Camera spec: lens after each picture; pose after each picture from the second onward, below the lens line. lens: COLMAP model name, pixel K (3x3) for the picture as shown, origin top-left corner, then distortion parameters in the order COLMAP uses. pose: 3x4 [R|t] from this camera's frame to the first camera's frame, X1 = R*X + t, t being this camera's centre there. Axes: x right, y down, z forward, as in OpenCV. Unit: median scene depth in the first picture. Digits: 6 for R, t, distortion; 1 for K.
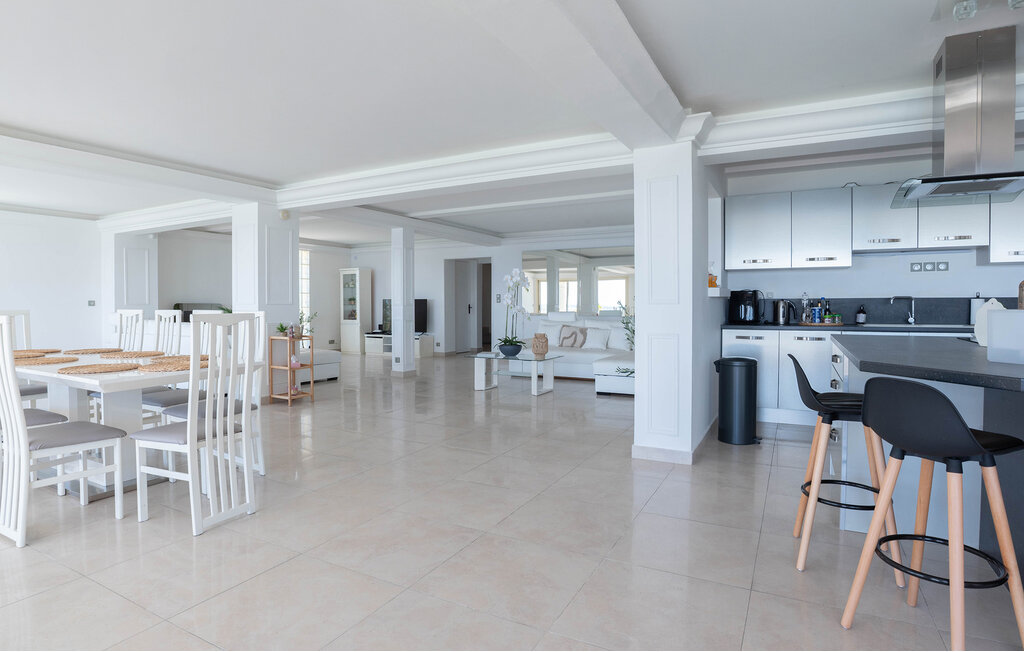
lens RADIAL K [[546.2, 0, 512.0], [0, 546.2, 326.0], [0, 0, 1]] dist [-0.043990, -0.000062]
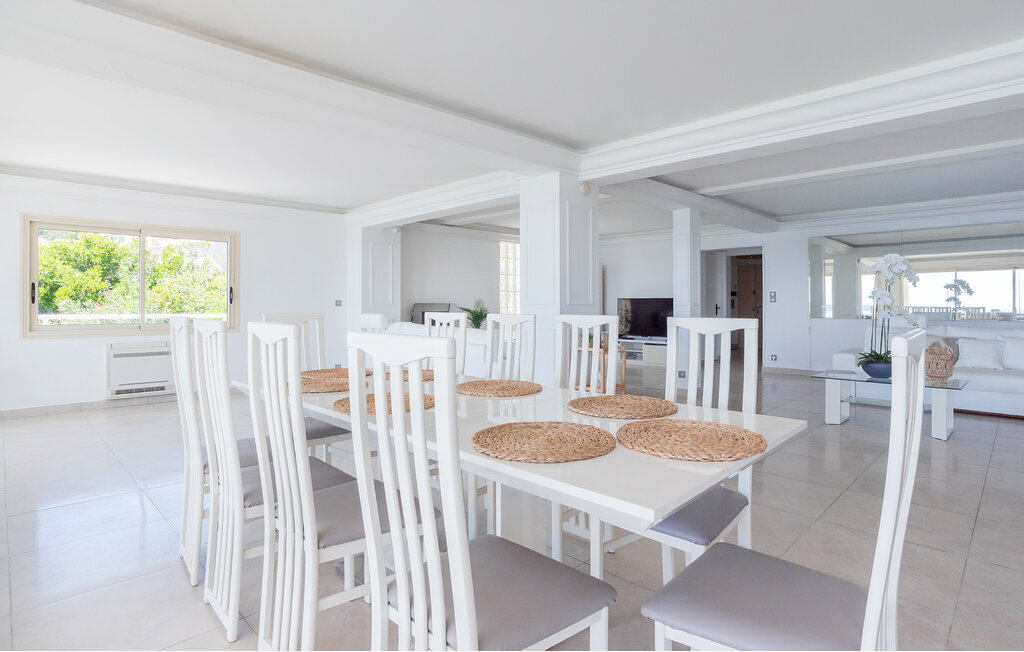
lens RADIAL K [[537.4, 0, 513.0], [0, 537.4, 296.4], [0, 0, 1]] dist [-0.031702, 0.000140]
pose [[0.958751, -0.004970, -0.284203, -0.224729], [-0.010164, 0.998608, -0.051750, -0.009116], [0.284064, 0.052504, 0.957367, 0.186658]]
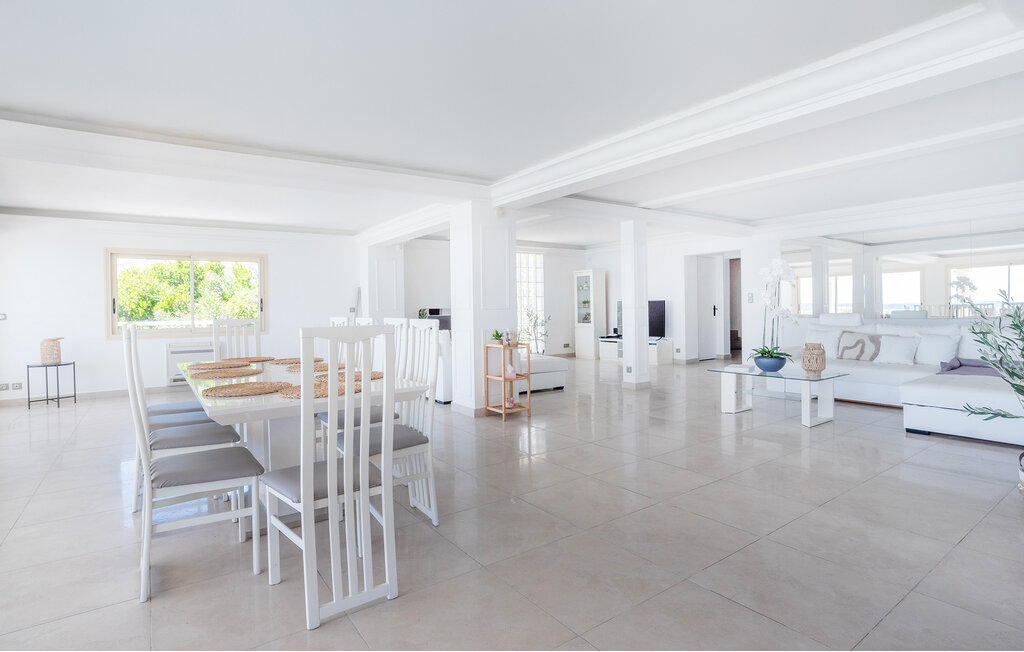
lens RADIAL K [[525.2, 0, 514.9], [0, 525.2, 314.6], [0, 0, 1]] dist [-0.034419, 0.000230]
pose [[0.902797, -0.009352, -0.429965, -0.009839], [-0.000944, 0.999718, -0.023726, -0.007049], [0.430066, 0.021826, 0.902534, 0.152280]]
